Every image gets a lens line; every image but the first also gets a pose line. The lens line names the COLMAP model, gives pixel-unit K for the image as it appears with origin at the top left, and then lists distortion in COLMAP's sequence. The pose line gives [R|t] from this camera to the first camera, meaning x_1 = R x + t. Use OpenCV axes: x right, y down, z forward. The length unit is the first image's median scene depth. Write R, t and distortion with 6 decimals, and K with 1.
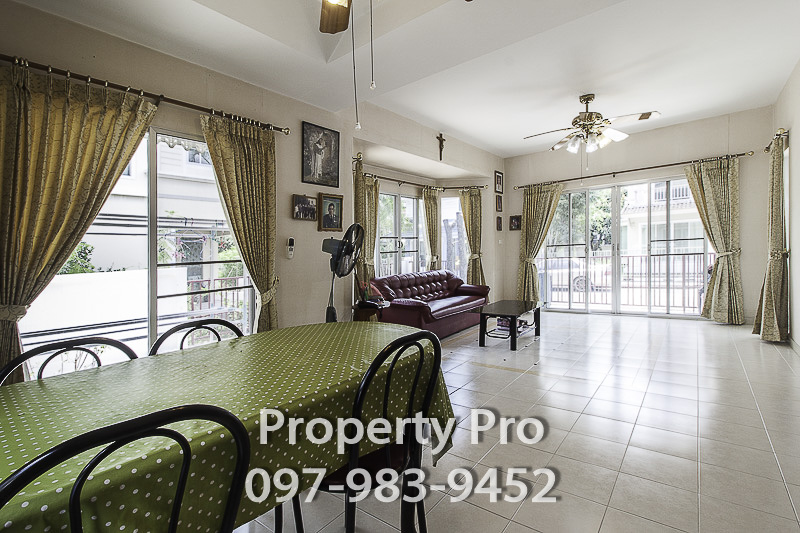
lens RADIAL K [[374.4, 0, 400.4], [0, 374.4, 258.0], [0, 0, 1]] dist [0.004875, 0.000254]
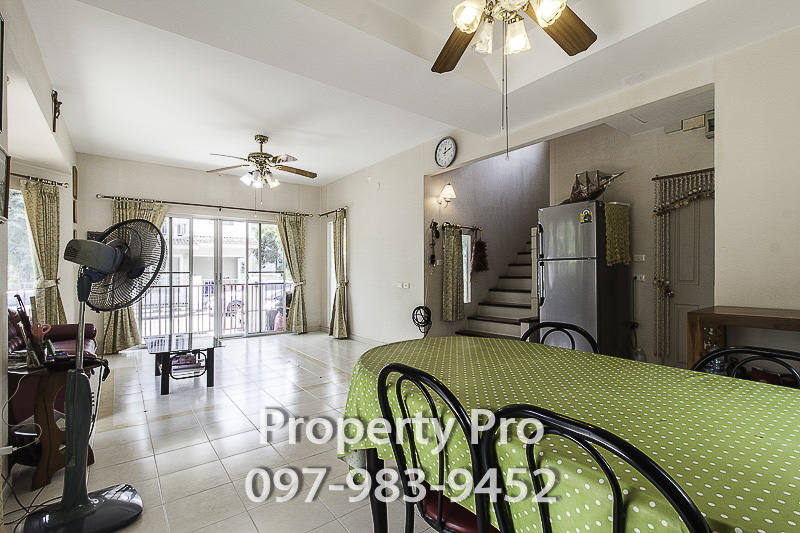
lens RADIAL K [[374.4, 0, 395.6], [0, 374.4, 274.1], [0, 0, 1]] dist [0.004875, 0.000254]
pose [[0.262221, 0.038199, 0.964251, -0.375834], [0.005859, 0.999135, -0.041174, 0.013302], [-0.964990, 0.016447, 0.261771, 0.278689]]
